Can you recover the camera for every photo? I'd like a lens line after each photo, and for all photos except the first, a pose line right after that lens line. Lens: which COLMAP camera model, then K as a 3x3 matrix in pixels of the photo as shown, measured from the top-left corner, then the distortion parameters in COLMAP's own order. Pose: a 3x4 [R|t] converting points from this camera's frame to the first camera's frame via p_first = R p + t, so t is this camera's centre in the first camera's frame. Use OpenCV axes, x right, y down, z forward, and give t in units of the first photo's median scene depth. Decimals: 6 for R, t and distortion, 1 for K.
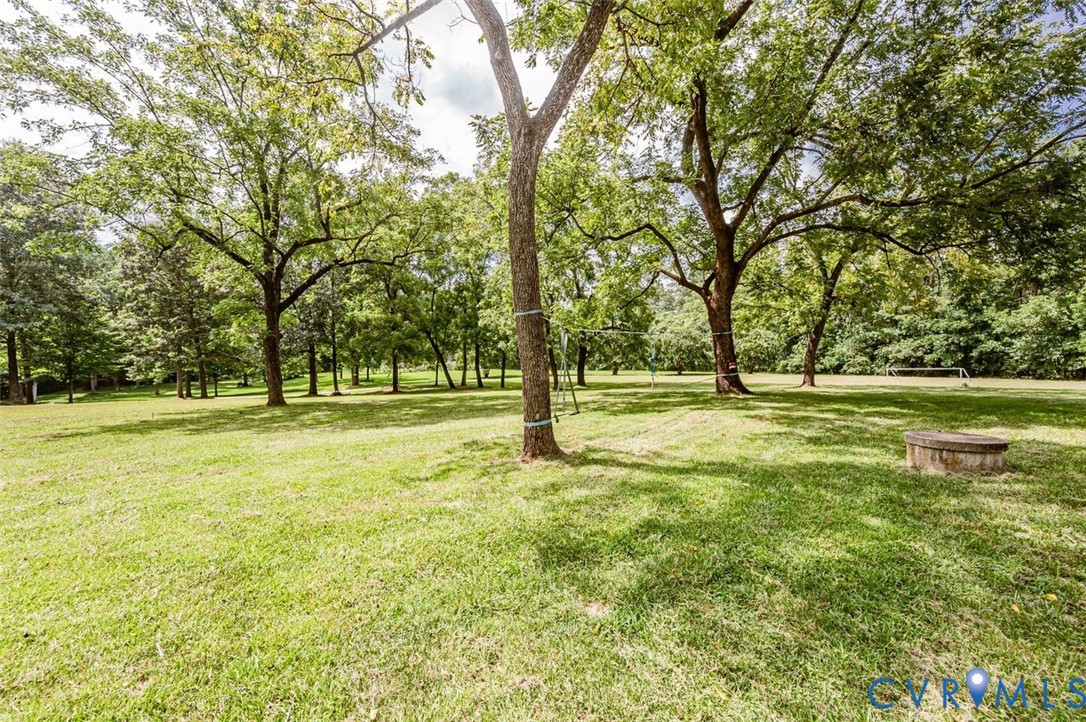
lens RADIAL K [[434.5, 0, 540.2], [0, 434.5, 358.1], [0, 0, 1]] dist [0.001082, 0.000139]
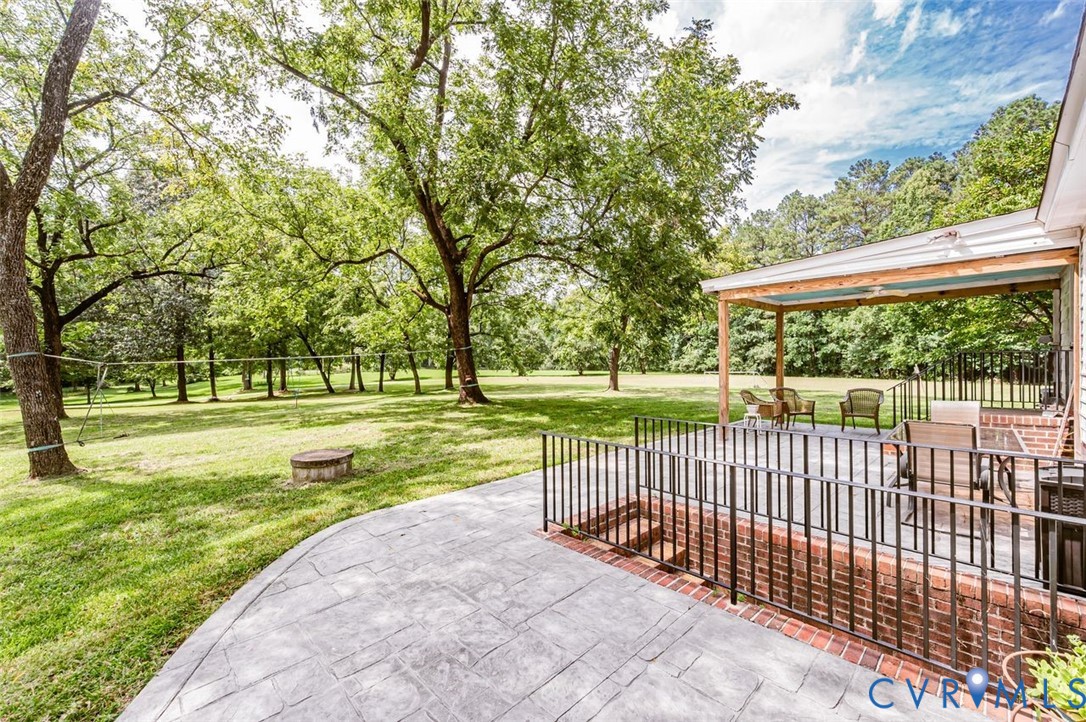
lens RADIAL K [[434.5, 0, 540.2], [0, 434.5, 358.1], [0, 0, 1]] dist [0.001082, 0.000139]
pose [[0.995414, -0.006500, 0.095439, 0.178620], [0.005943, 0.999964, 0.006121, -0.013644], [-0.095475, -0.005526, 0.995416, -0.043004]]
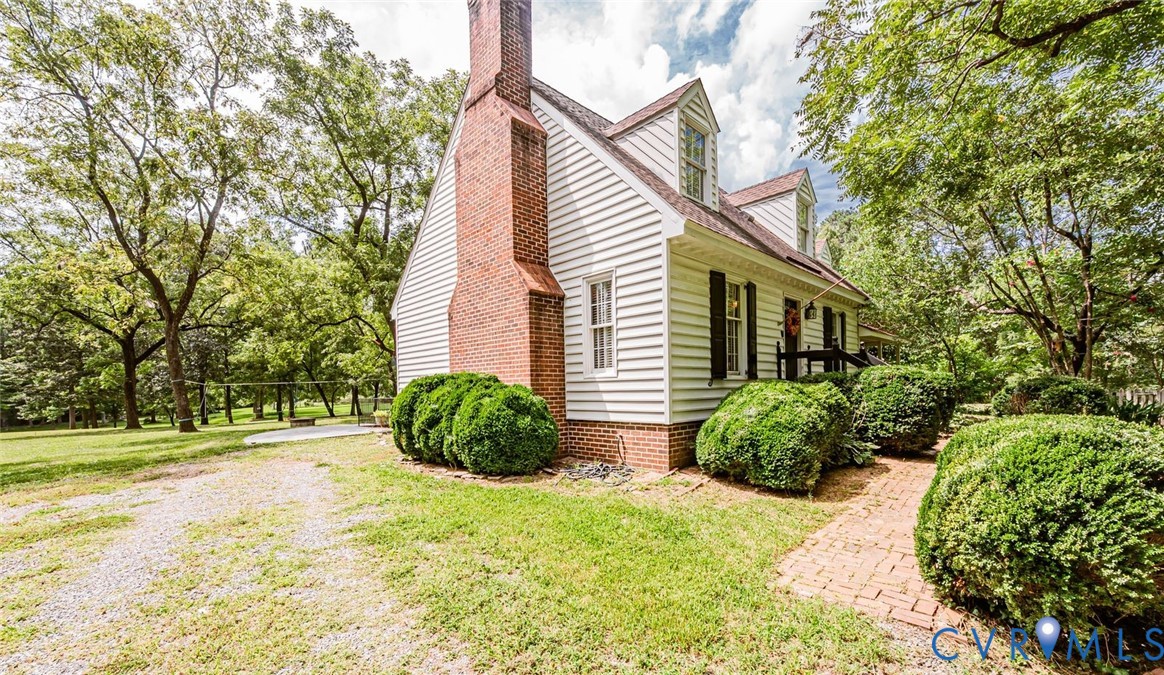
lens RADIAL K [[478.6, 0, 578.9], [0, 478.6, 389.7], [0, 0, 1]] dist [-0.000377, 0.005829]
pose [[0.994970, -0.016497, 0.098807, 0.321122], [0.016049, 0.999857, 0.005326, -0.002792], [-0.098881, -0.003714, 0.995092, -0.334632]]
